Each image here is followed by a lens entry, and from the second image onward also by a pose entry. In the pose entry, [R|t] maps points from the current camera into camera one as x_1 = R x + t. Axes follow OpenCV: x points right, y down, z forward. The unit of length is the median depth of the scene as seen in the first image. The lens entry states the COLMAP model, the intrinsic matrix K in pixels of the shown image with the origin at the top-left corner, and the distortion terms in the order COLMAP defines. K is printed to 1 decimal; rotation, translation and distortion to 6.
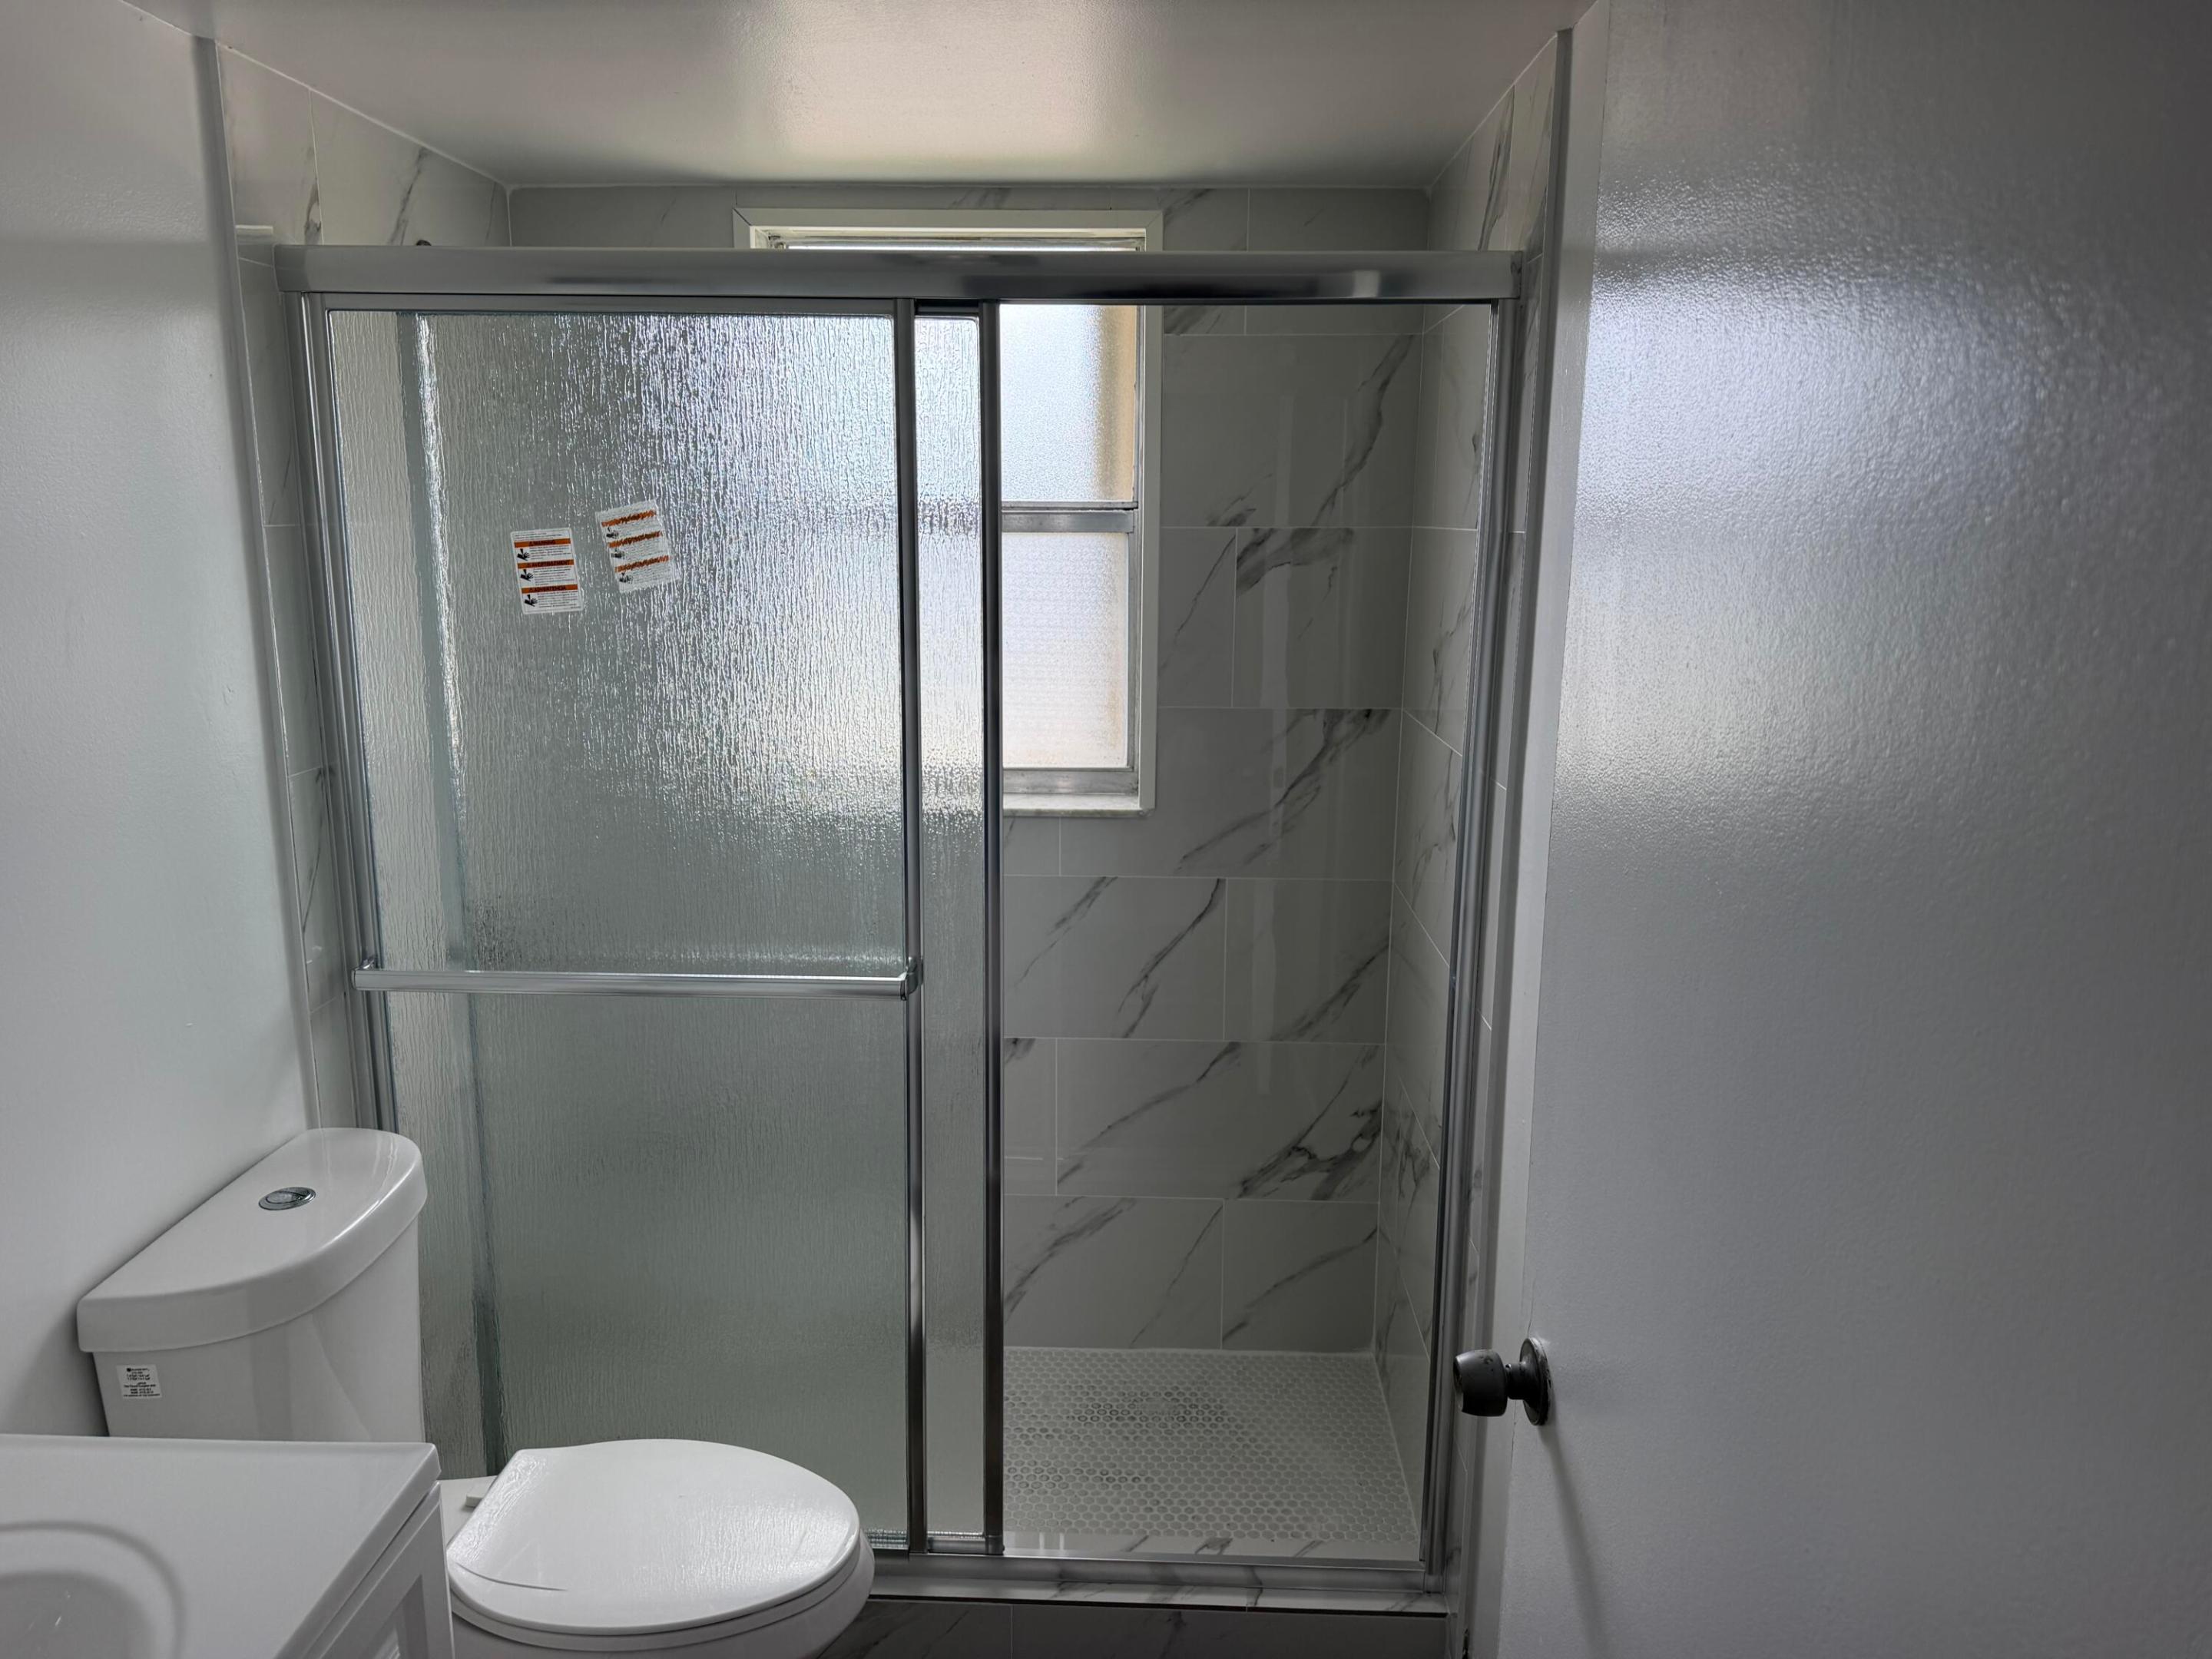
lens RADIAL K [[1538.0, 0, 1095.6], [0, 1538.0, 825.1], [0, 0, 1]] dist [0.134162, -0.188612]
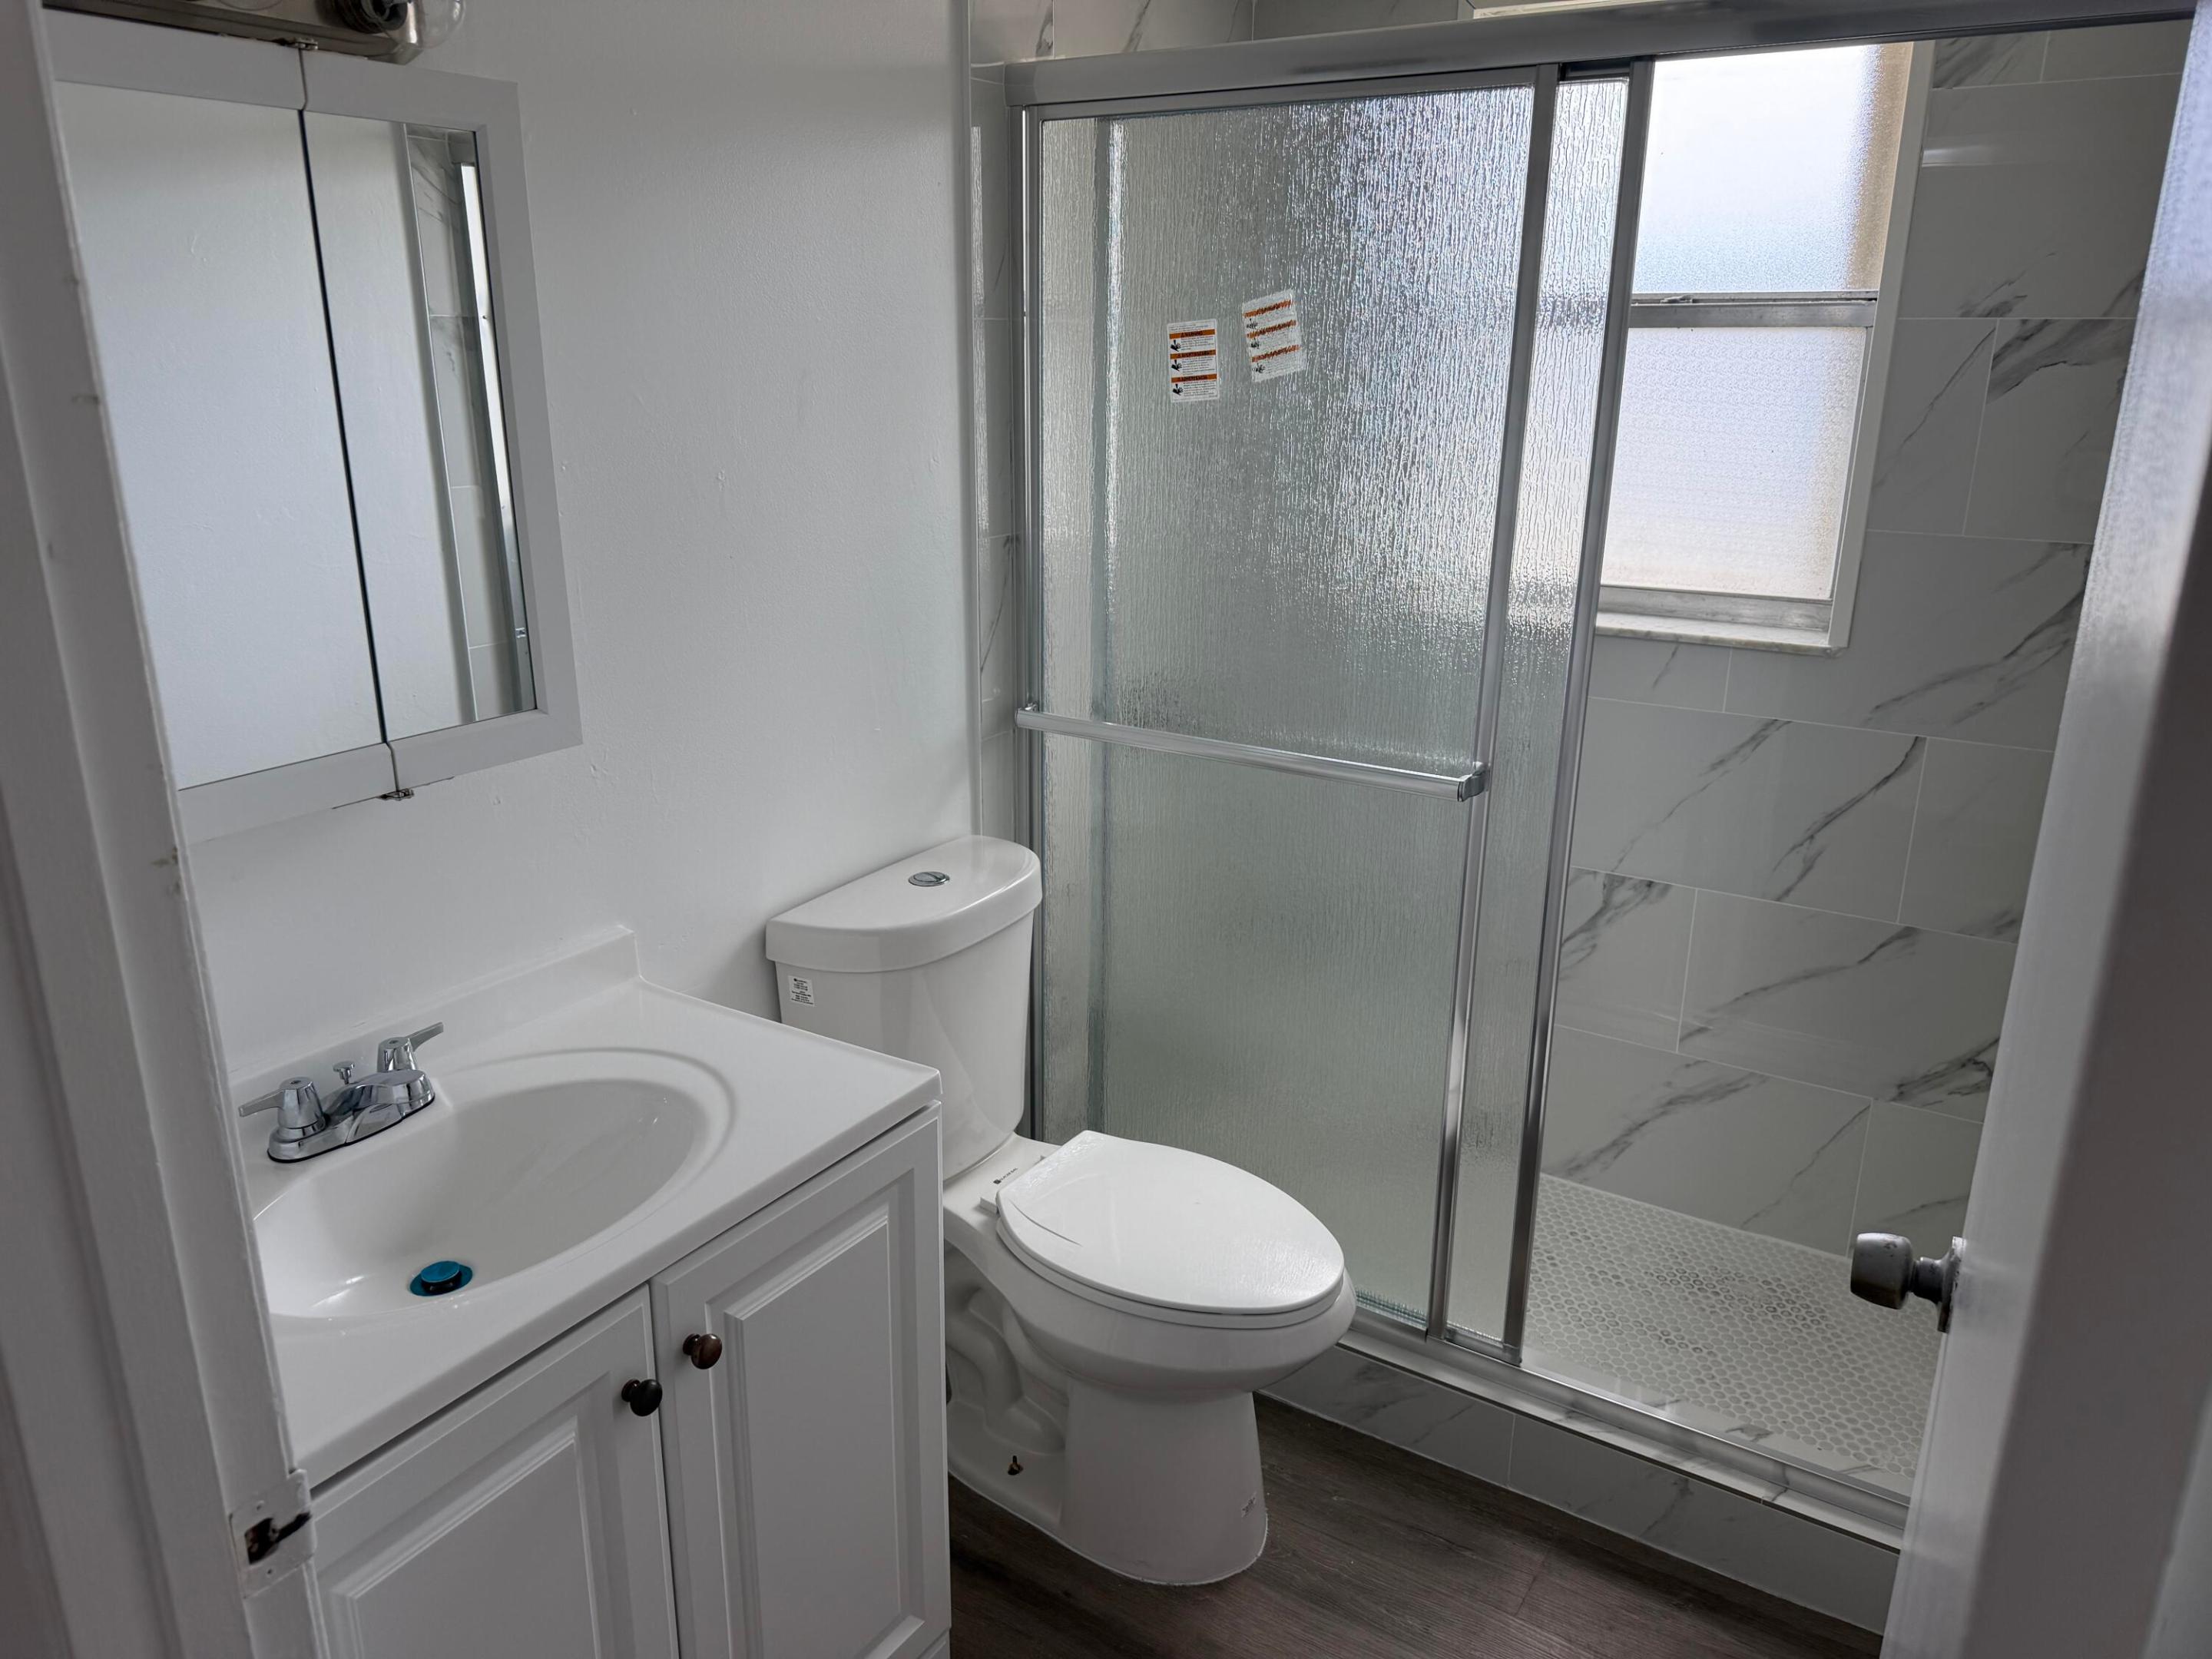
lens RADIAL K [[1586.5, 0, 1106.0], [0, 1586.5, 829.5], [0, 0, 1]] dist [0.110844, -0.197199]
pose [[0.858658, 0.151143, -0.489758, 0.187808], [-0.100197, 0.986595, 0.128802, 0.020823], [0.502660, -0.061525, 0.862292, -0.006278]]
